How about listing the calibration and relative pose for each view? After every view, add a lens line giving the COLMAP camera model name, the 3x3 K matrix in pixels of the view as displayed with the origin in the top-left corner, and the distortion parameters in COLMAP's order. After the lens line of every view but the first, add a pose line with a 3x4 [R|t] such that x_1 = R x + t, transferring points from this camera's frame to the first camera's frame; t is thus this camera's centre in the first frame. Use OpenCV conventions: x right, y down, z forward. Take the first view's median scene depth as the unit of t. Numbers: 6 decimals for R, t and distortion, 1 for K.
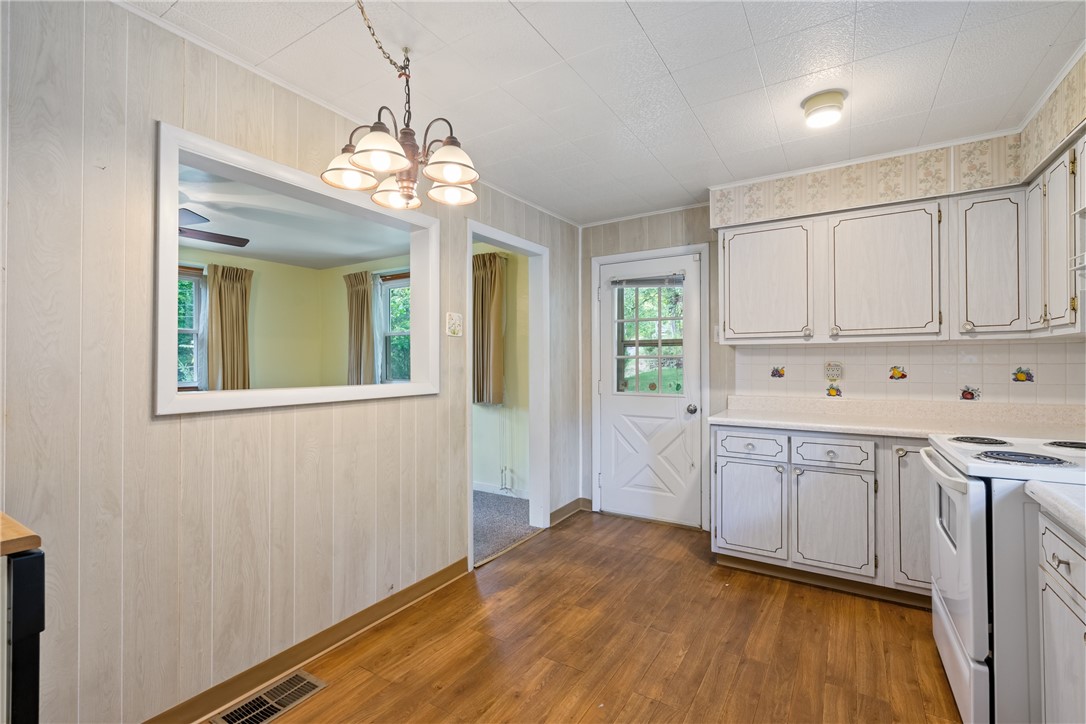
lens RADIAL K [[489.4, 0, 532.7], [0, 489.4, 362.9], [0, 0, 1]] dist [-0.003179, -0.000088]
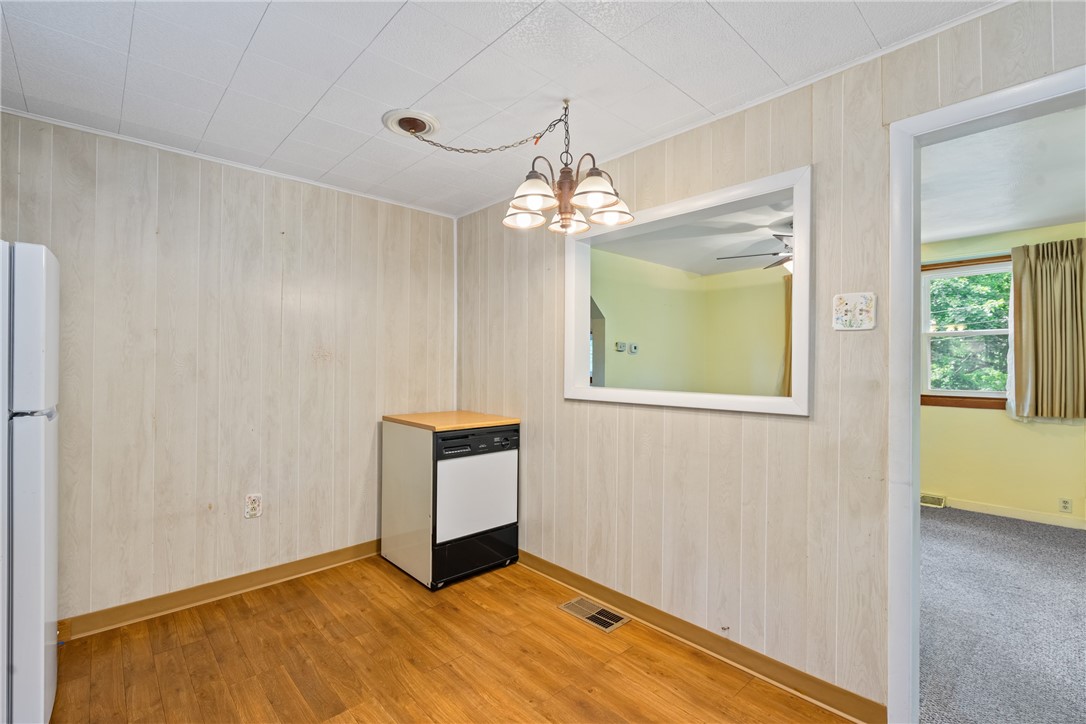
lens RADIAL K [[489.4, 0, 539.1], [0, 489.4, 362.4], [0, 0, 1]] dist [-0.003179, -0.000088]
pose [[-0.252553, -0.004845, -0.967571, 0.555468], [-0.004869, 0.999981, -0.003736, -0.008572], [0.967571, 0.003768, -0.252572, 0.779236]]
